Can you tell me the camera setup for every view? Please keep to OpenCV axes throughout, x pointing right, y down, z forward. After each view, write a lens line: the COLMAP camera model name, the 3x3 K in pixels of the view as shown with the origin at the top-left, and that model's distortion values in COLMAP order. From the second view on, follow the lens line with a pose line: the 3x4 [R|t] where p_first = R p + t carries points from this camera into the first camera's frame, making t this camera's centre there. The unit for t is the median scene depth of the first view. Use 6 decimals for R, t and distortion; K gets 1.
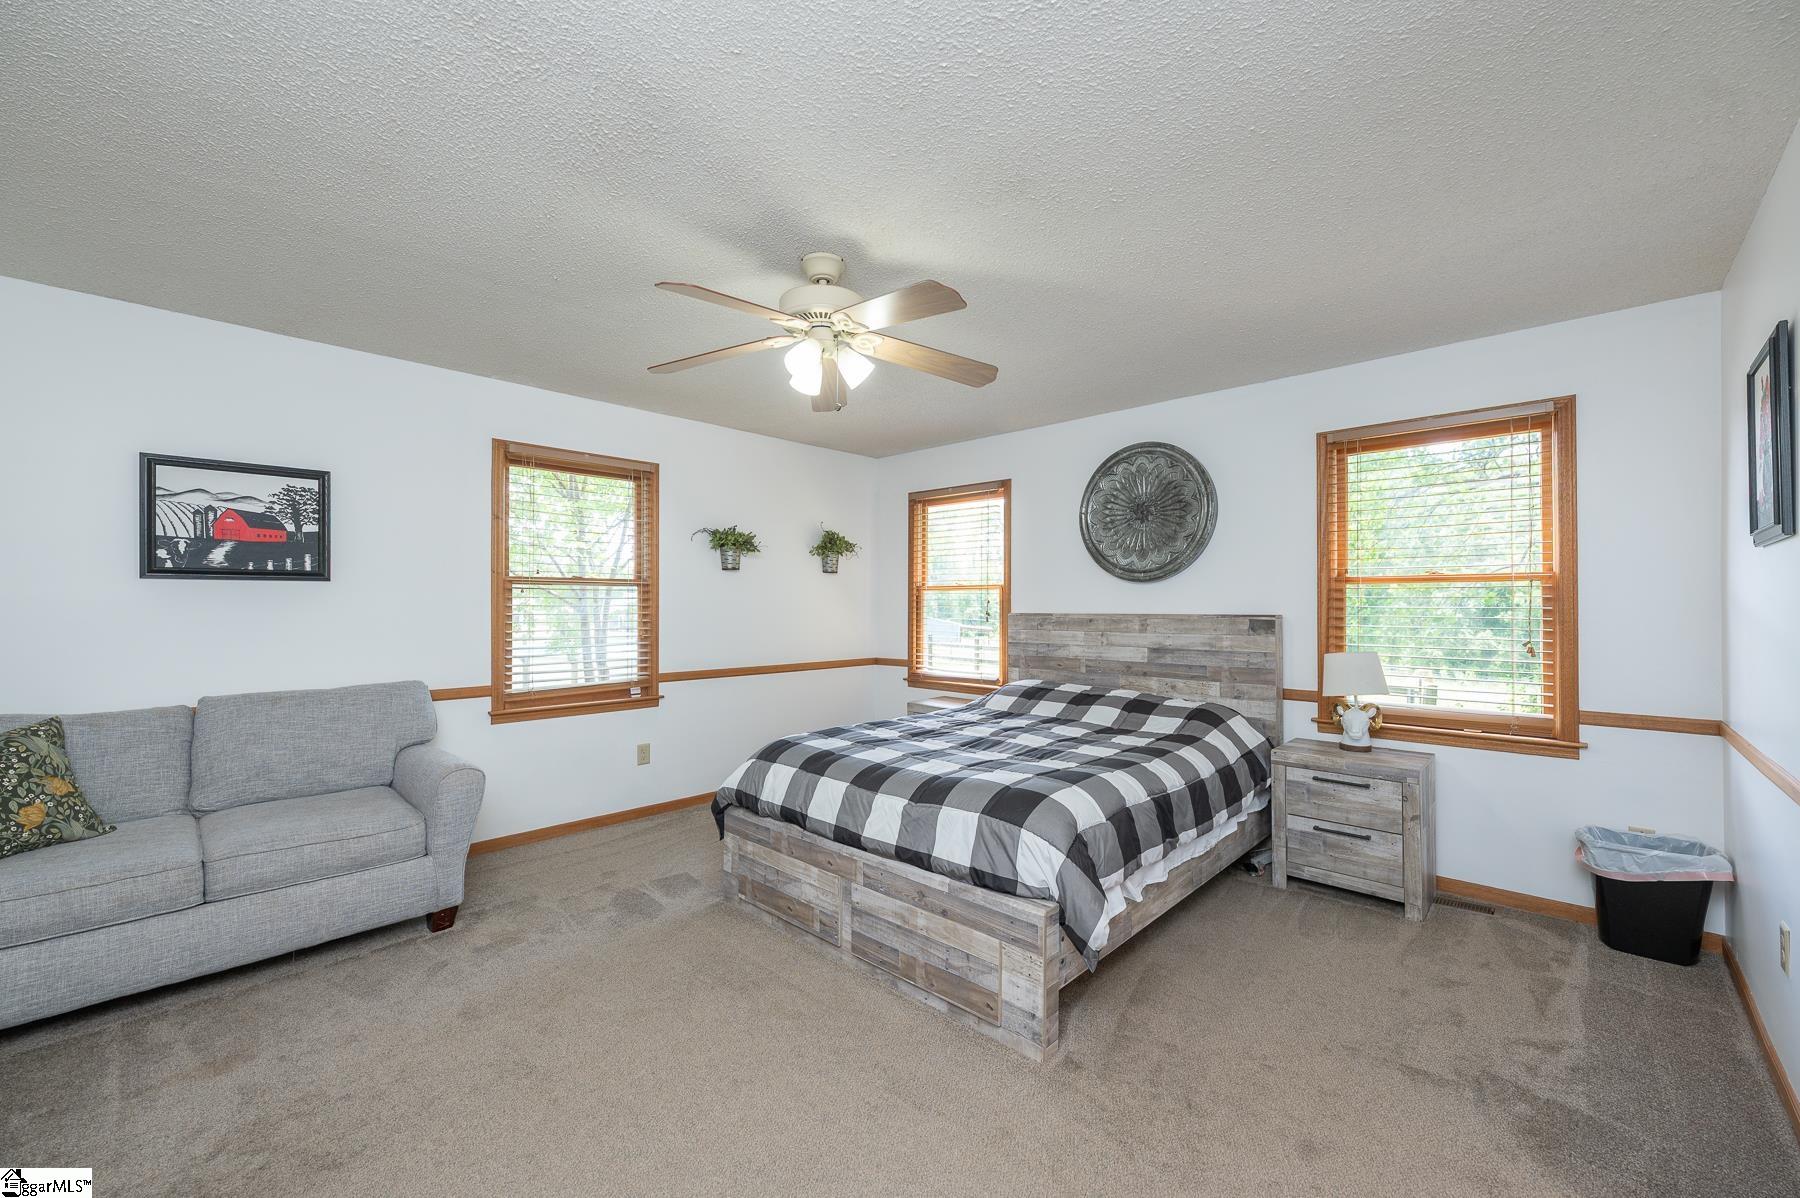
lens RADIAL K [[723.1, 0, 888.4], [0, 723.1, 596.6], [0, 0, 1]] dist [0.001605, -0.000462]
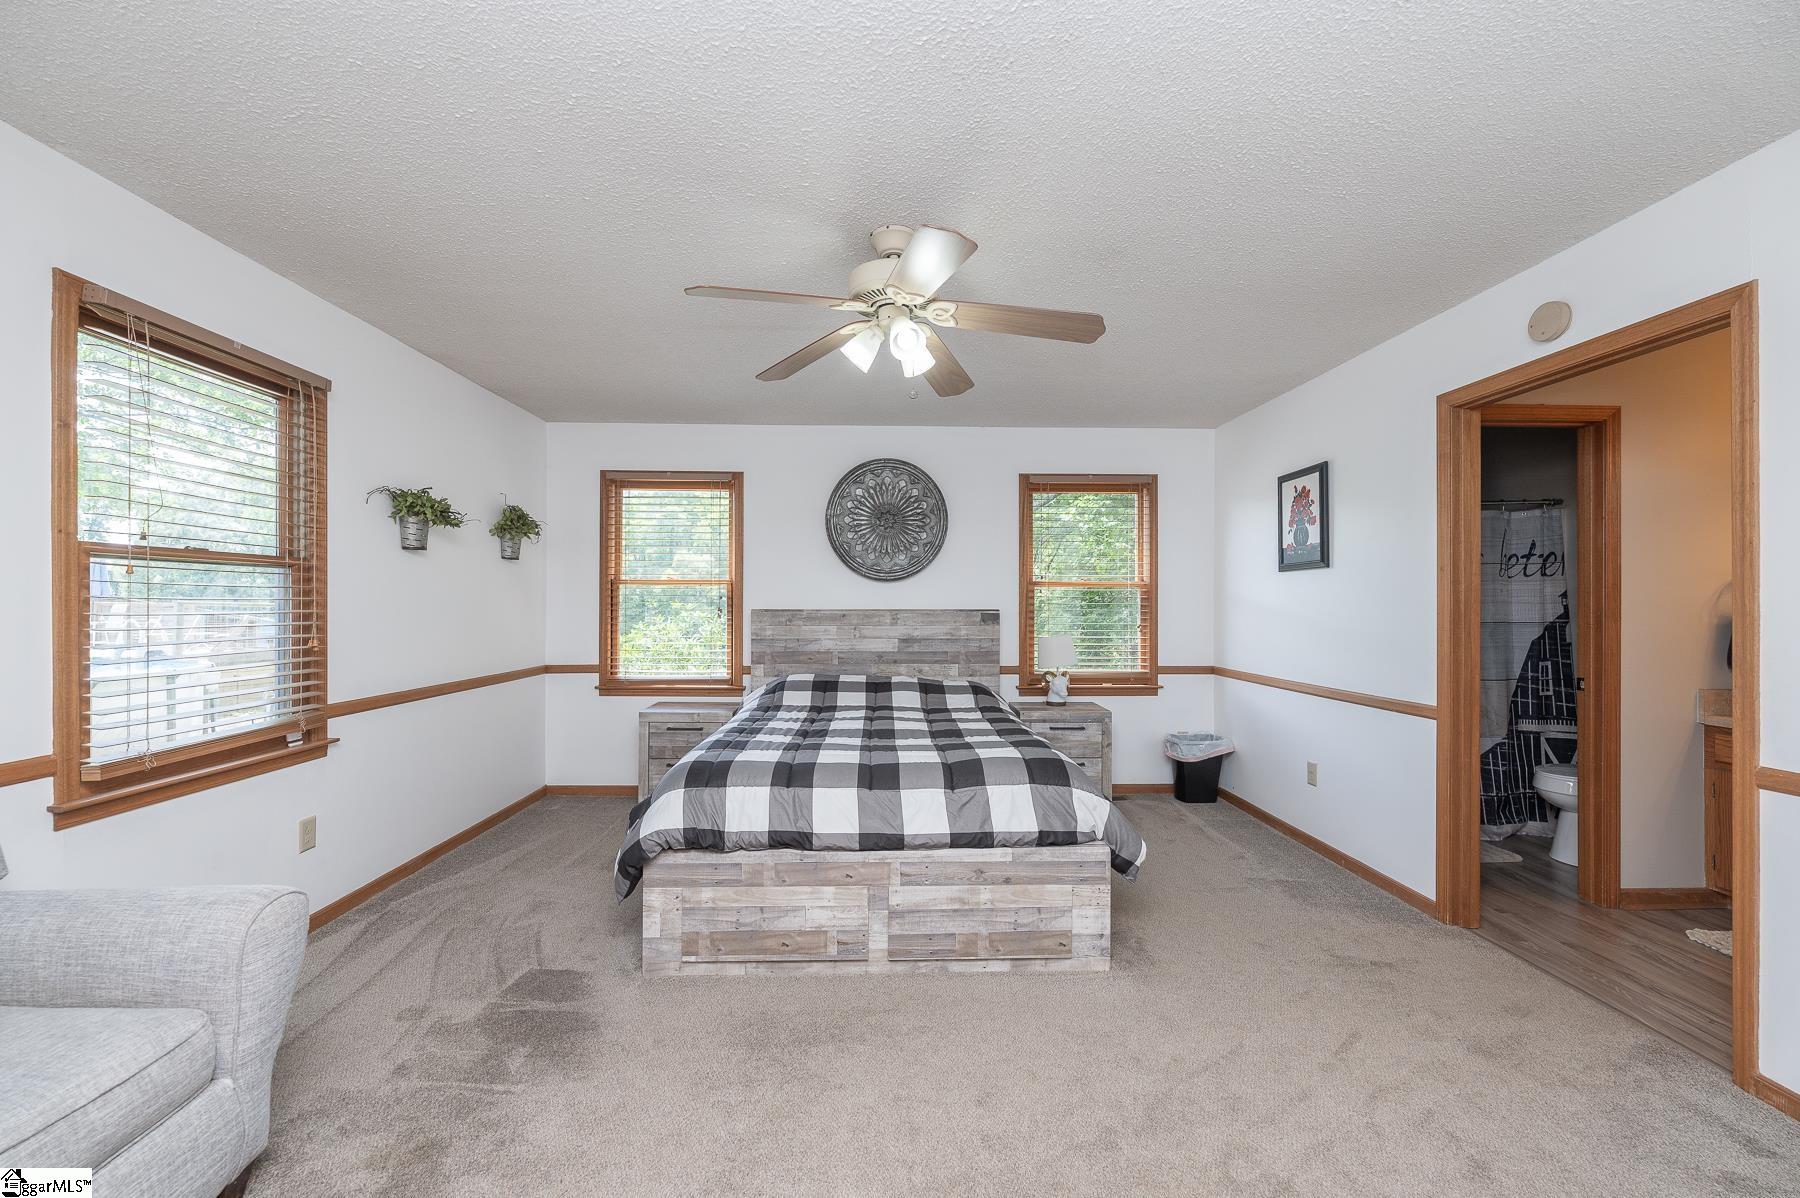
lens RADIAL K [[723.1, 0, 896.7], [0, 723.1, 603.2], [0, 0, 1]] dist [0.001605, -0.000462]
pose [[0.693678, 0.001743, 0.720283, -0.530599], [-0.010780, 0.999910, 0.007962, 0.005960], [-0.720205, -0.013288, 0.693634, 0.233660]]
